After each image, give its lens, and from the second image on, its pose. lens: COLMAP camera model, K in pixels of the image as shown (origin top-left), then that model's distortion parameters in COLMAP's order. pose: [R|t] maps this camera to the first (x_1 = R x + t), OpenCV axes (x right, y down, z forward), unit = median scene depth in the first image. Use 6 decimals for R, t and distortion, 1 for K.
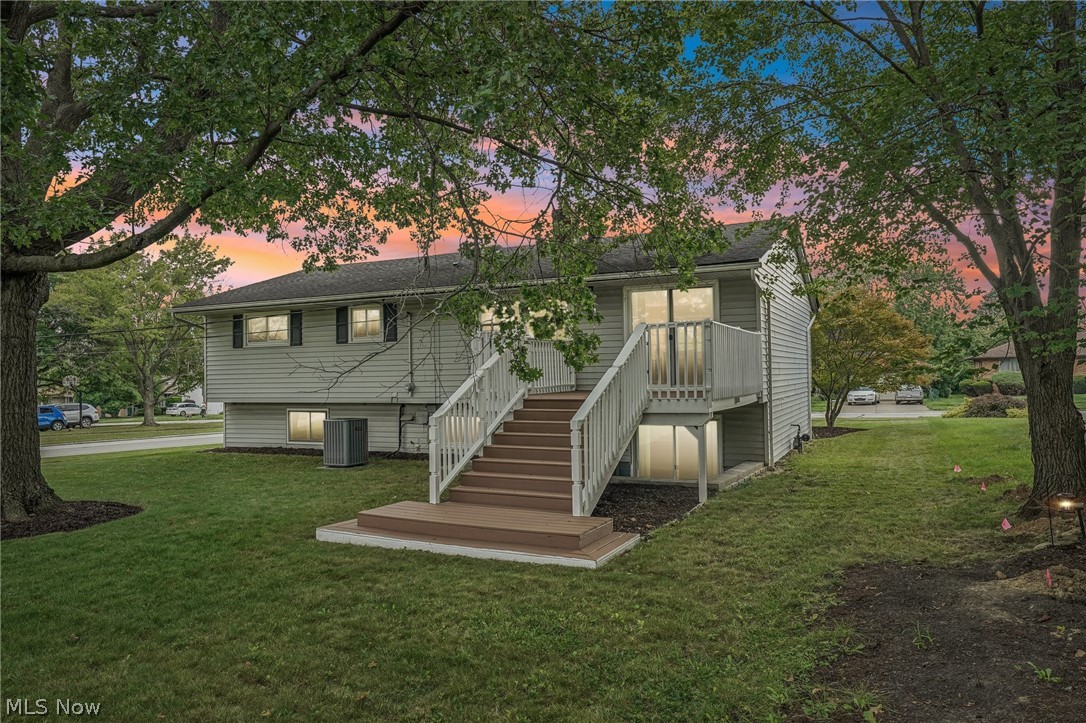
lens RADIAL K [[737.7, 0, 543.2], [0, 737.7, 364.7], [0, 0, 1]] dist [-0.000554, -0.000159]
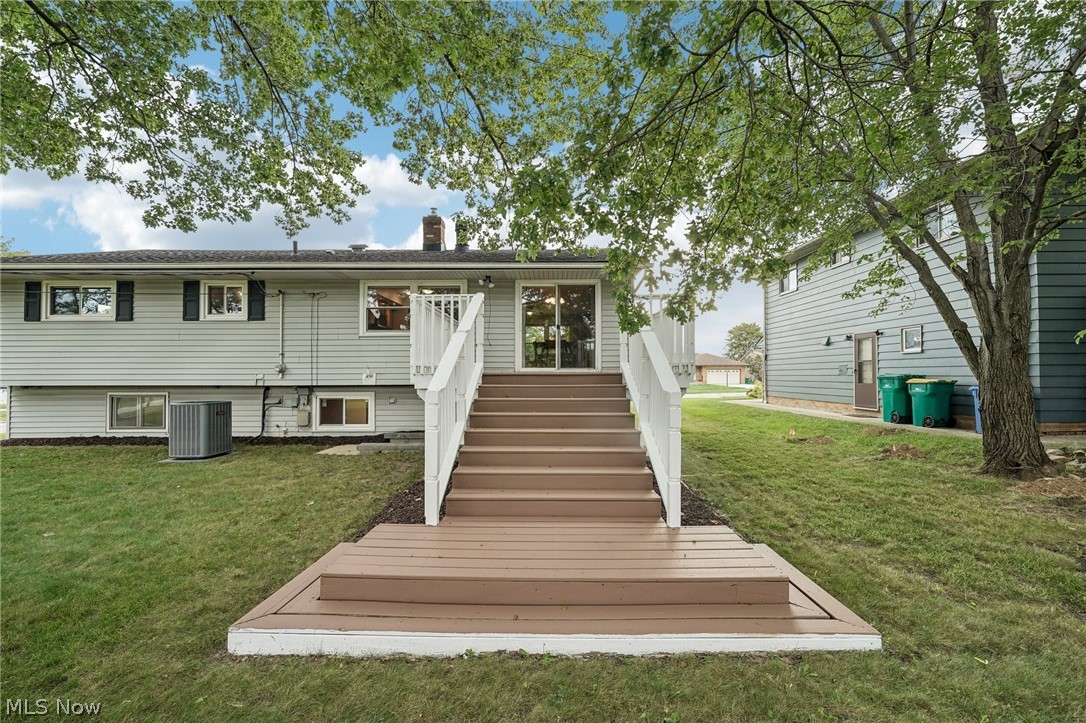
lens RADIAL K [[449.1, 0, 542.3], [0, 449.1, 367.2], [0, 0, 1]] dist [0.001198, 0.000238]
pose [[0.901749, 0.022019, 0.431699, -0.134532], [-0.018833, 0.999755, -0.011654, 0.030960], [-0.431850, 0.002379, 0.901942, 0.348669]]
